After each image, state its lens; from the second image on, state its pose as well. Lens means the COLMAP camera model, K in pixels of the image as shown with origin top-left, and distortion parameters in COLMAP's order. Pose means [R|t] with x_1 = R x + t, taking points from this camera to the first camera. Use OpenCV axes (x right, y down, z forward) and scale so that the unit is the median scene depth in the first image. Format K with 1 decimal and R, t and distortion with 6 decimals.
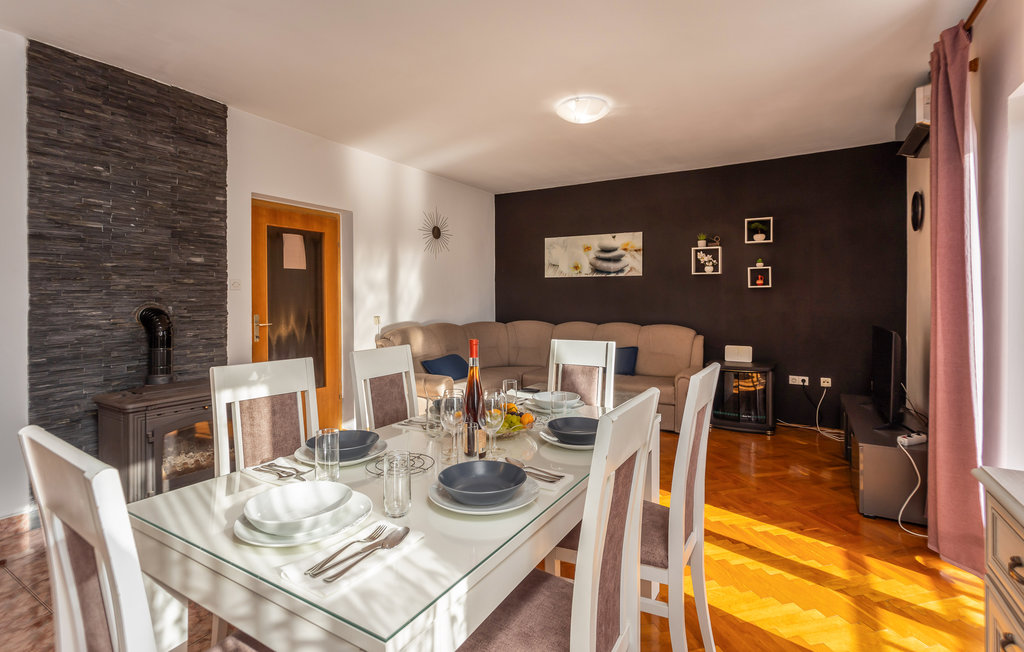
lens RADIAL K [[488.4, 0, 509.3], [0, 488.4, 295.5], [0, 0, 1]] dist [0.001250, 0.000716]
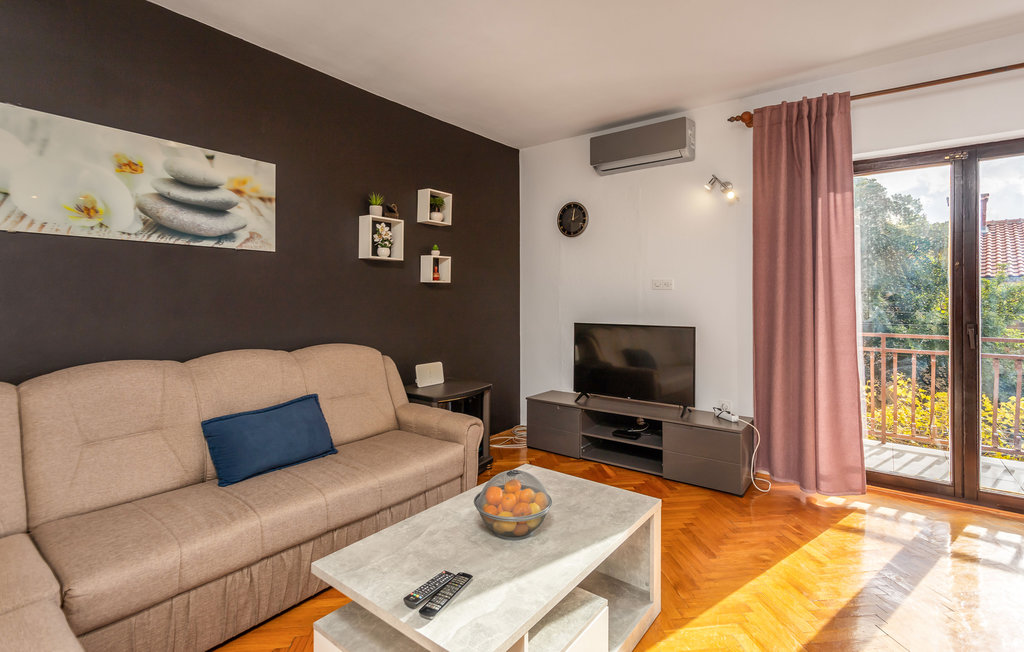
lens RADIAL K [[488.4, 0, 509.3], [0, 488.4, 295.5], [0, 0, 1]] dist [0.001250, 0.000716]
pose [[0.096266, 0.005022, 0.995343, -0.209204], [-0.003628, 0.999982, -0.004694, 0.005926], [-0.995349, -0.003160, 0.096282, 0.729796]]
